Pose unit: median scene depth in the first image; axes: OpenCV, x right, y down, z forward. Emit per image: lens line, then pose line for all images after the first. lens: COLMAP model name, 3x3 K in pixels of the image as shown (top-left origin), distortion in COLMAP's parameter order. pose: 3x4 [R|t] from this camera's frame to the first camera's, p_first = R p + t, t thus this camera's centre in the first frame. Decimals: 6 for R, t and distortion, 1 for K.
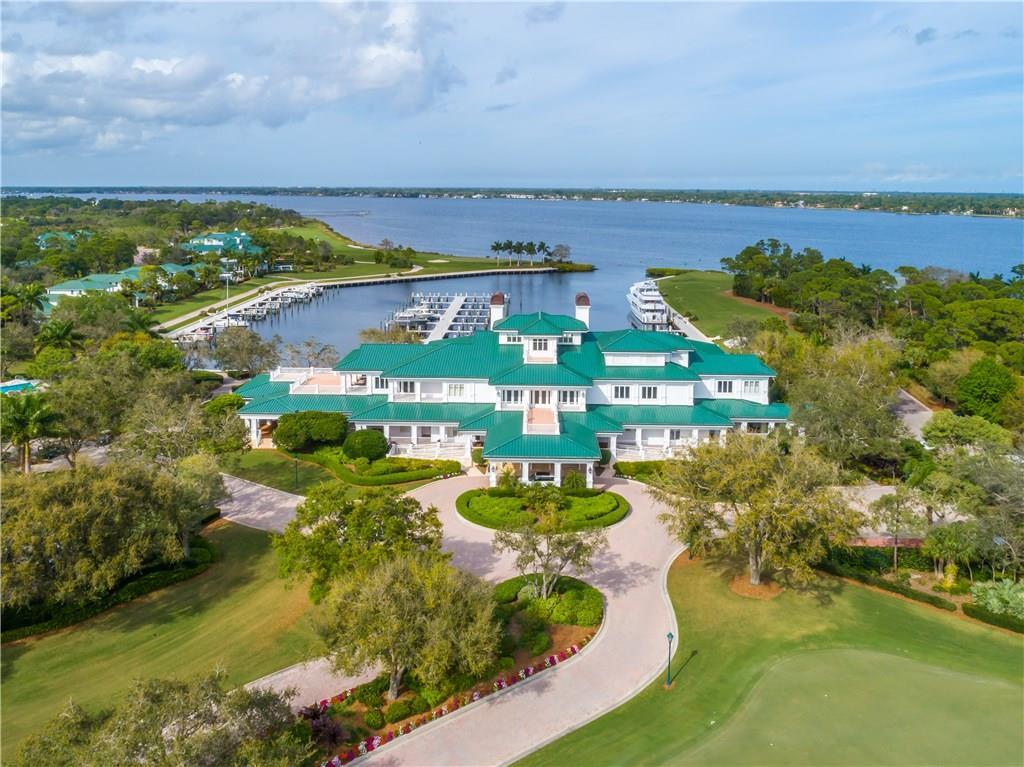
lens RADIAL K [[796.2, 0, 512.0], [0, 796.2, 383.5], [0, 0, 1]] dist [-0.047092, 0.009841]
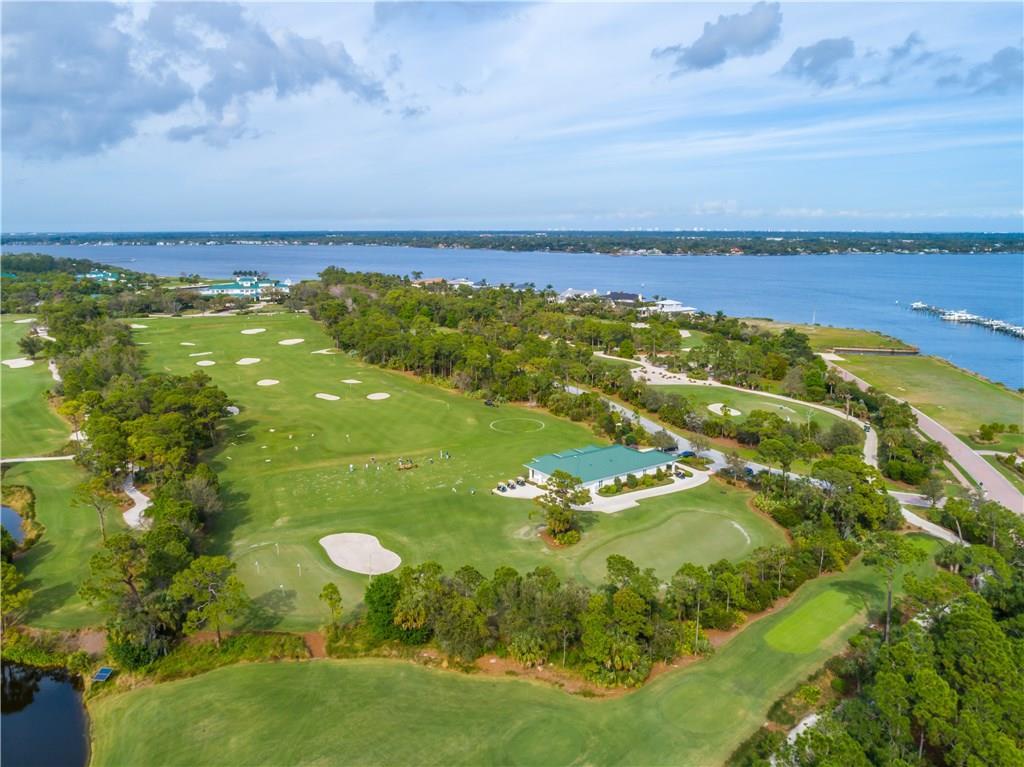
lens RADIAL K [[796.2, 0, 512.0], [0, 796.2, 383.5], [0, 0, 1]] dist [-0.047092, 0.009841]
pose [[0.947960, -0.068930, 0.310838, 0.001413], [0.083690, 0.995899, -0.034382, 0.062671], [-0.307193, 0.058606, 0.949841, -0.302642]]
